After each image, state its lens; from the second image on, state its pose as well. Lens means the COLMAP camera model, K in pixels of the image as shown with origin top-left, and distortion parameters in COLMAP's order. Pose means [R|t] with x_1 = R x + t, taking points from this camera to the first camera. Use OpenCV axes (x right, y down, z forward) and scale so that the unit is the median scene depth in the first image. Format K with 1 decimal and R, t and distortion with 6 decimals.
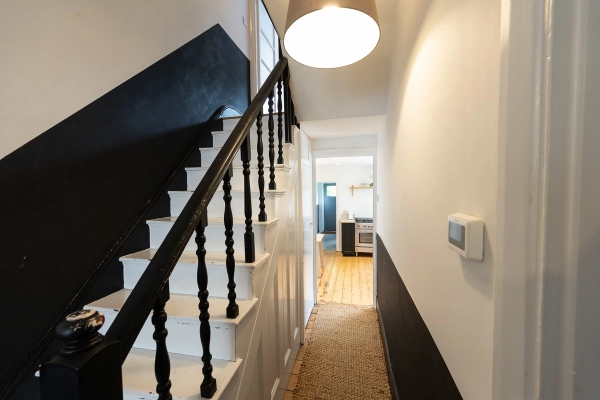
lens RADIAL K [[245.2, 0, 300.6], [0, 245.2, 207.6], [0, 0, 1]] dist [0.000346, 0.000112]
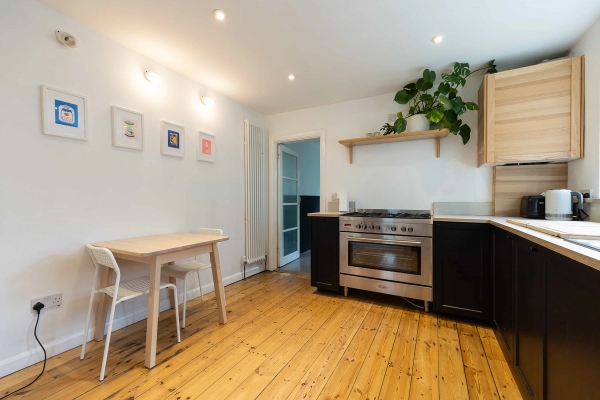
lens RADIAL K [[245.2, 0, 300.6], [0, 245.2, 207.6], [0, 0, 1]] dist [0.000346, 0.000112]
pose [[0.959233, 0.021155, -0.281824, 0.273509], [-0.029930, 0.999191, -0.026867, 0.058044], [0.281027, 0.034206, 0.959090, 0.566749]]
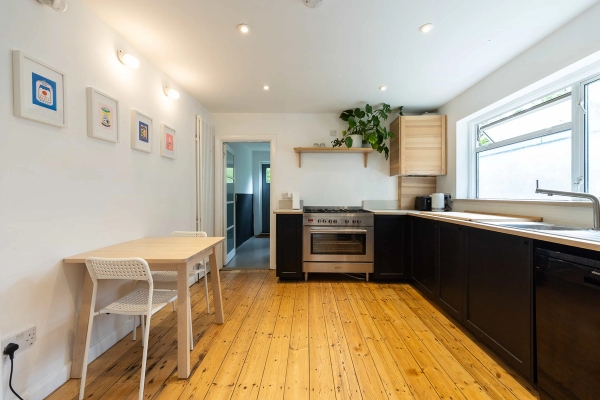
lens RADIAL K [[241.8, 0, 301.5], [0, 241.8, 202.9], [0, 0, 1]] dist [0.000415, 0.000070]
pose [[0.982588, 0.008252, 0.185612, 0.125988], [-0.001645, 0.999360, -0.035724, 0.056402], [-0.185788, 0.034796, 0.981974, 0.510381]]
